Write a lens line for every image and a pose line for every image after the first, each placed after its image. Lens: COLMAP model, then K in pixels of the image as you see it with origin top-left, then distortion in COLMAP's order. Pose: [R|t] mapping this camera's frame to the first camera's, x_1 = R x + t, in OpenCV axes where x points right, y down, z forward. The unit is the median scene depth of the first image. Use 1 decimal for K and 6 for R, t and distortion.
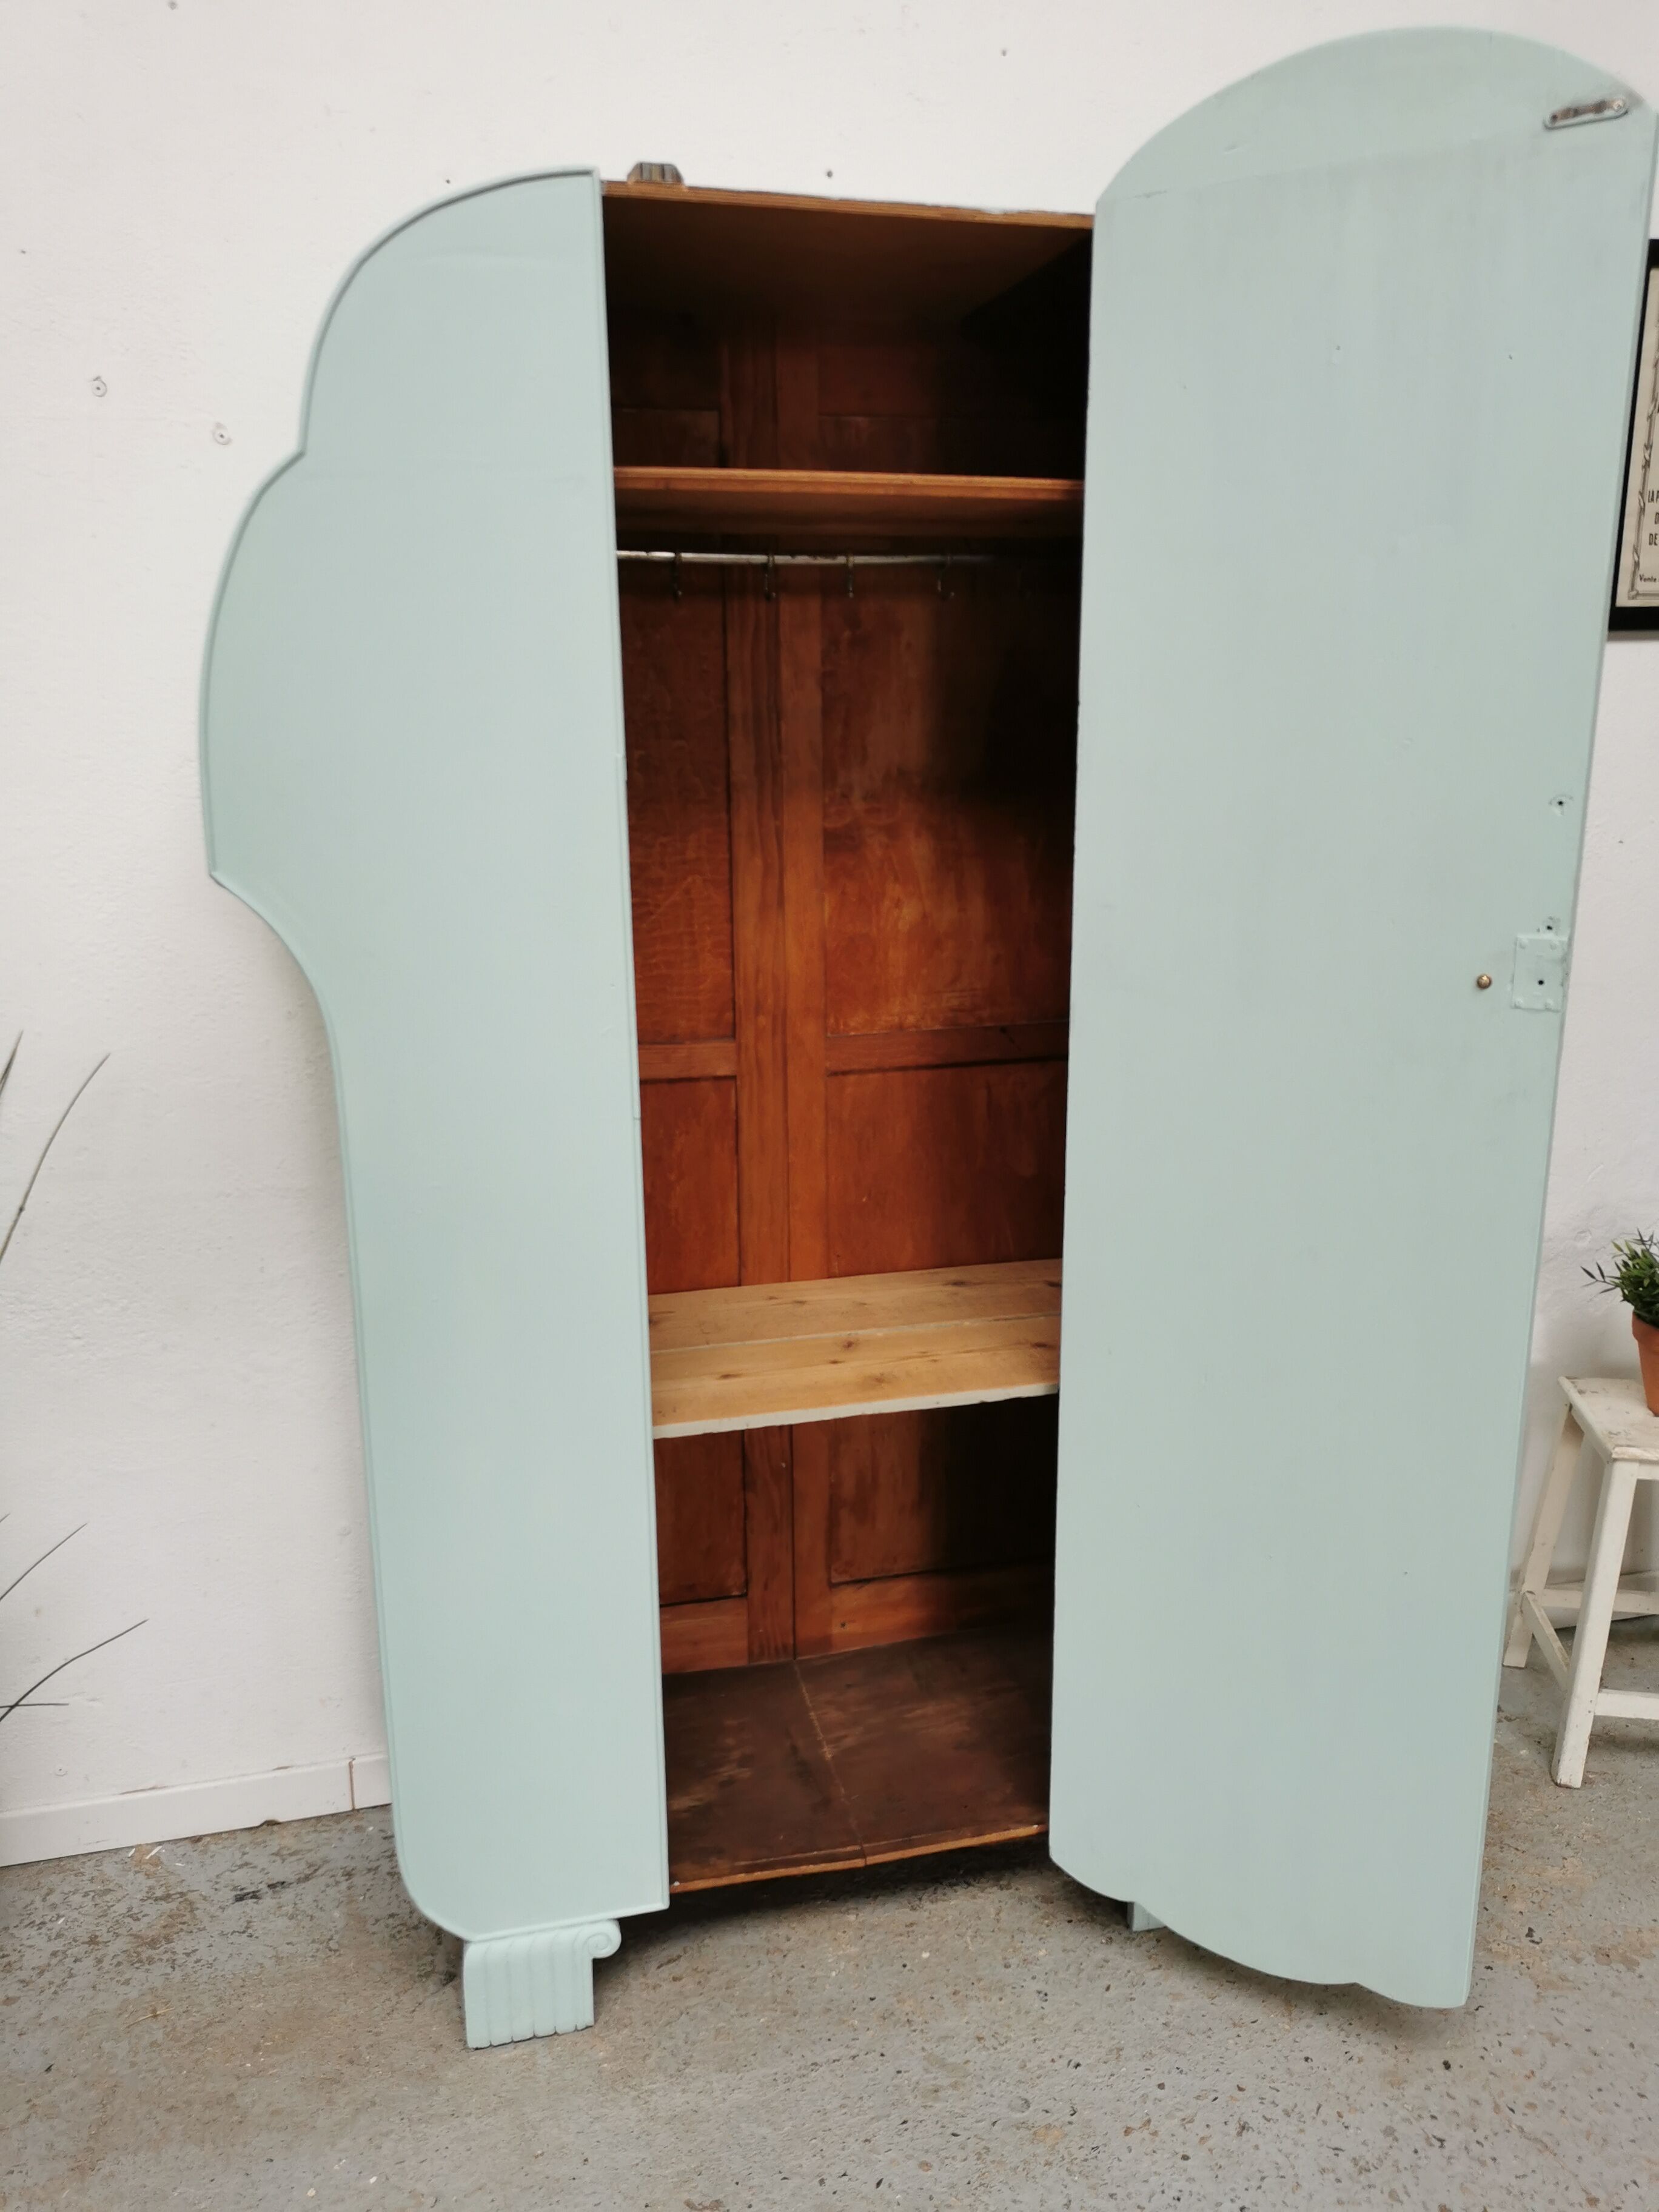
lens RADIAL K [[1759.1, 0, 837.2], [0, 1759.1, 1087.8], [0, 0, 1]] dist [0.034453, -0.015839]
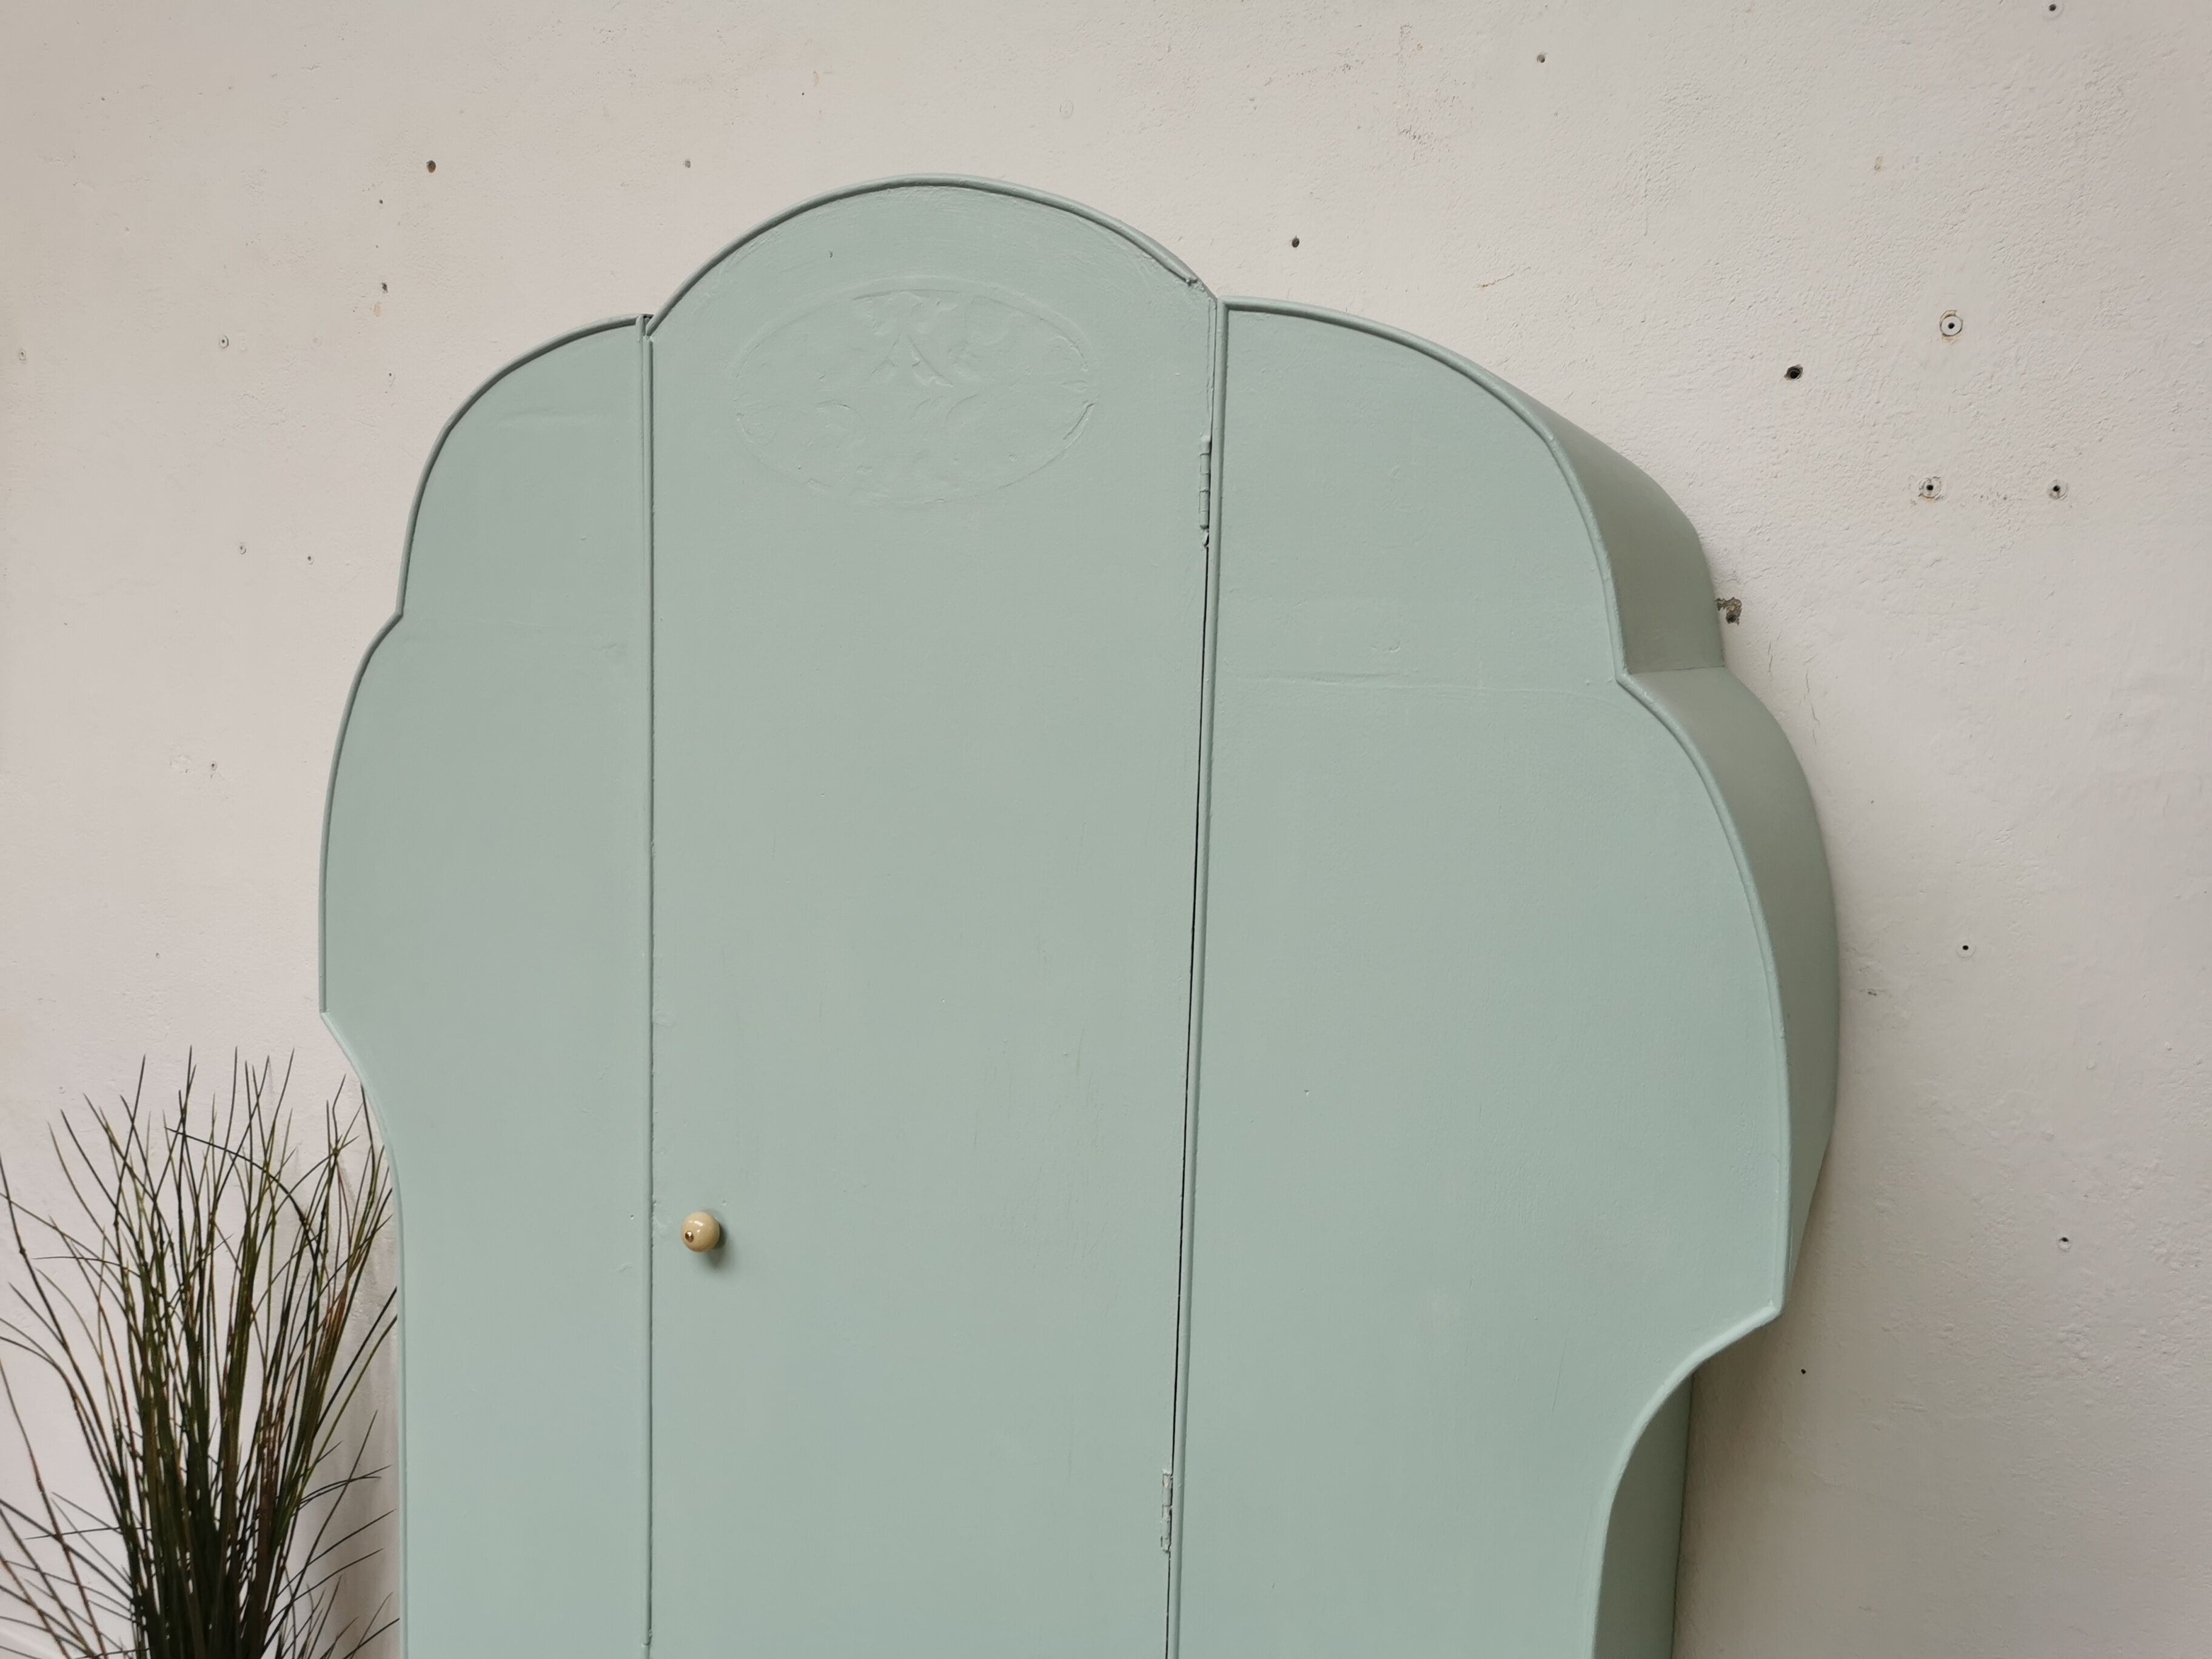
lens RADIAL K [[1780.8, 0, 1103.4], [0, 1780.8, 786.7], [0, 0, 1]] dist [0.052042, -0.055749]
pose [[0.756356, 0.101407, -0.646252, 0.447143], [-0.195875, 0.977693, -0.075831, -0.193226], [0.624146, 0.183940, 0.759347, 0.370706]]
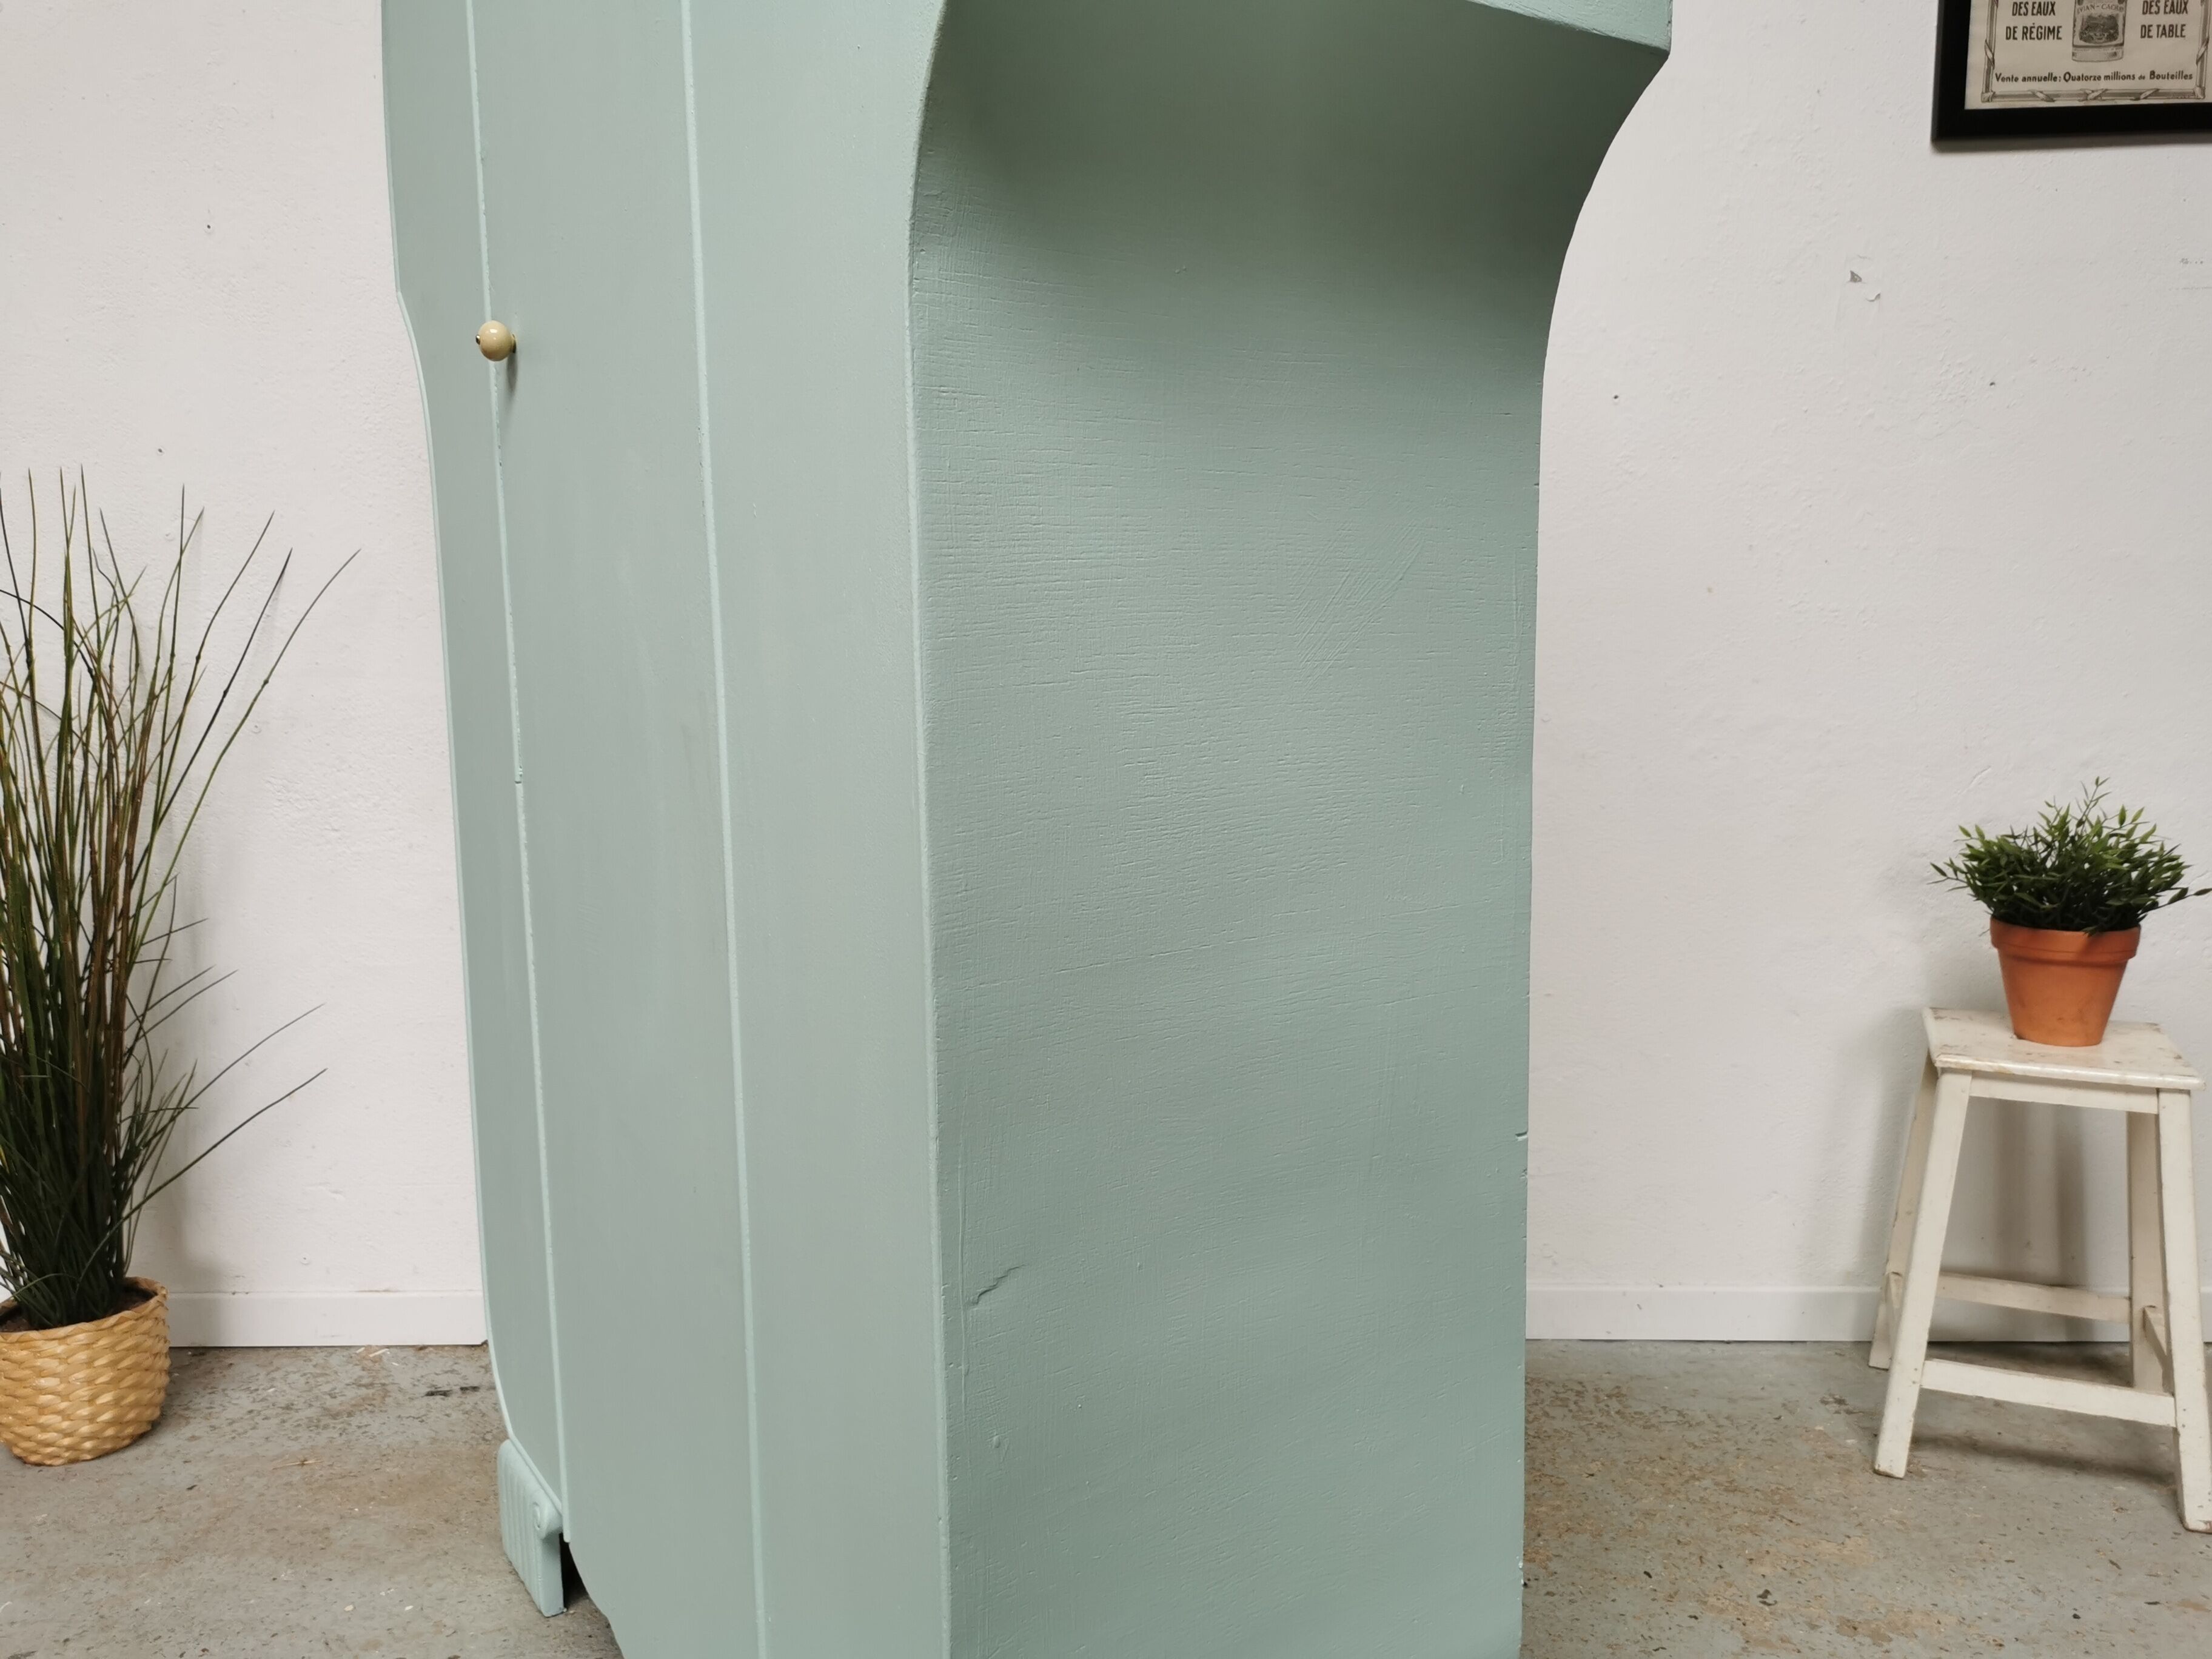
lens RADIAL K [[1783.8, 0, 1105.3], [0, 1783.8, 810.7], [0, 0, 1]] dist [0.015249, -0.002662]
pose [[0.966732, 0.028950, -0.254146, 0.291207], [-0.056031, 0.993411, -0.099972, 0.211137], [0.249578, 0.110887, 0.961985, 0.079147]]
